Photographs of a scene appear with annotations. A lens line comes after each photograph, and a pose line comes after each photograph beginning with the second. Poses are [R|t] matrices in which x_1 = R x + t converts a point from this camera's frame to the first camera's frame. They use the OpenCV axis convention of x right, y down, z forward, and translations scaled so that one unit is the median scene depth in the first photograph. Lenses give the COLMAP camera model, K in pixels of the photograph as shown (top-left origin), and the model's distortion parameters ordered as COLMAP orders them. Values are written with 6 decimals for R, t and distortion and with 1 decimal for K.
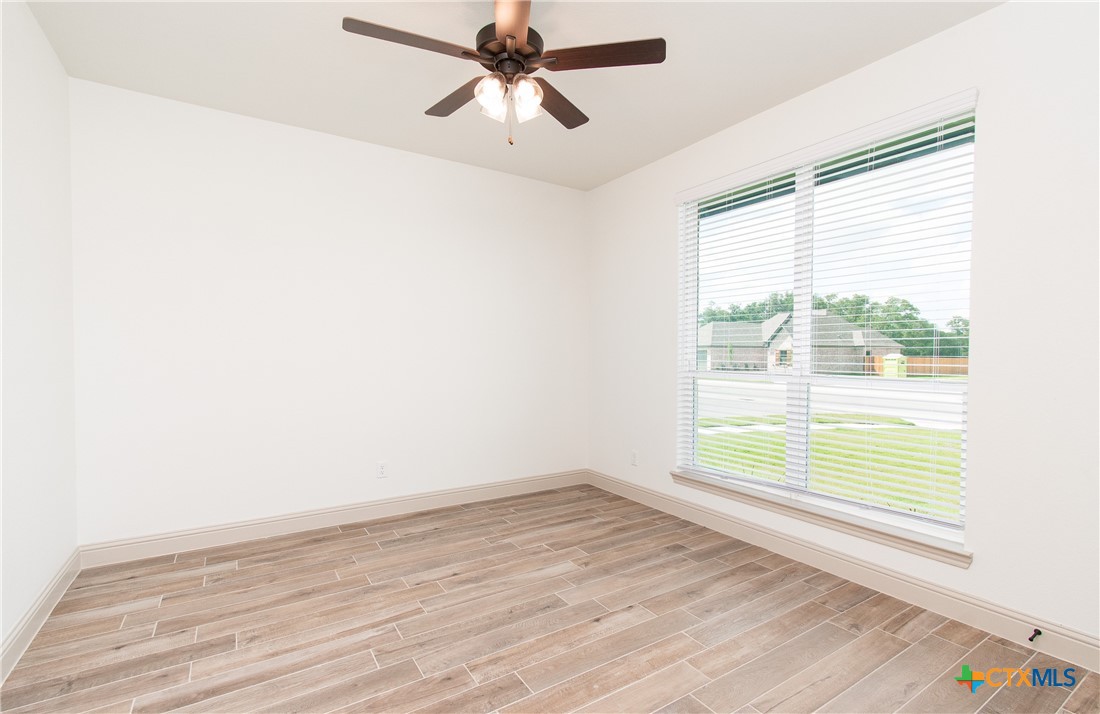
lens RADIAL K [[503.4, 0, 565.6], [0, 503.4, 361.3], [0, 0, 1]] dist [0.002338, 0.000268]
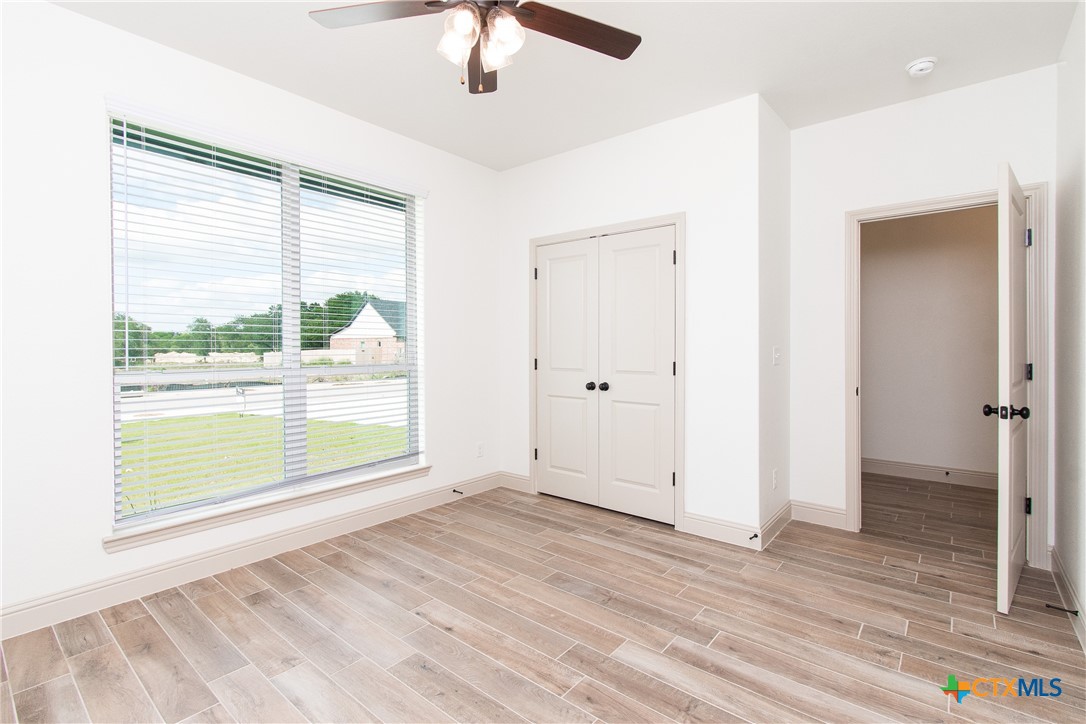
lens RADIAL K [[499.9, 0, 550.4], [0, 499.9, 349.3], [0, 0, 1]] dist [0.000231, -0.001198]
pose [[-0.297755, -0.010564, 0.954584, -0.854959], [0.019113, 0.999672, 0.017025, -0.021851], [-0.954451, 0.023314, -0.297456, 1.050936]]
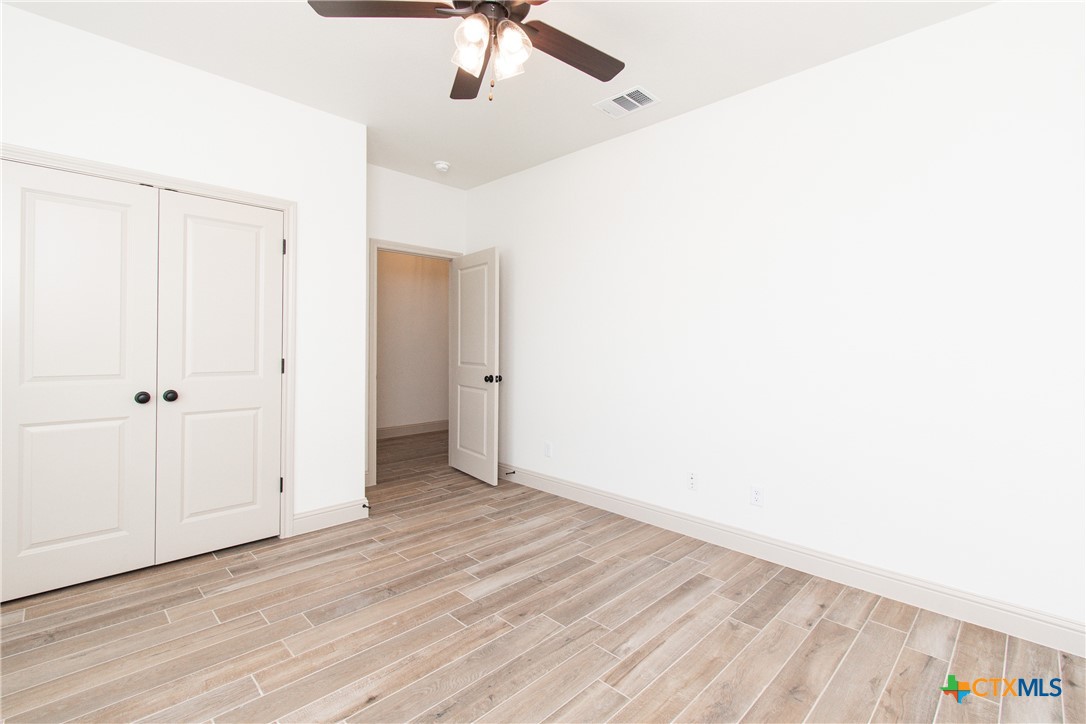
lens RADIAL K [[489.9, 0, 548.7], [0, 489.9, 350.3], [0, 0, 1]] dist [0.002870, -0.000560]
pose [[-0.978177, -0.011515, -0.207454, -0.036733], [-0.018007, 0.999405, 0.029431, -0.028602], [0.206992, 0.032524, -0.977802, 1.693491]]
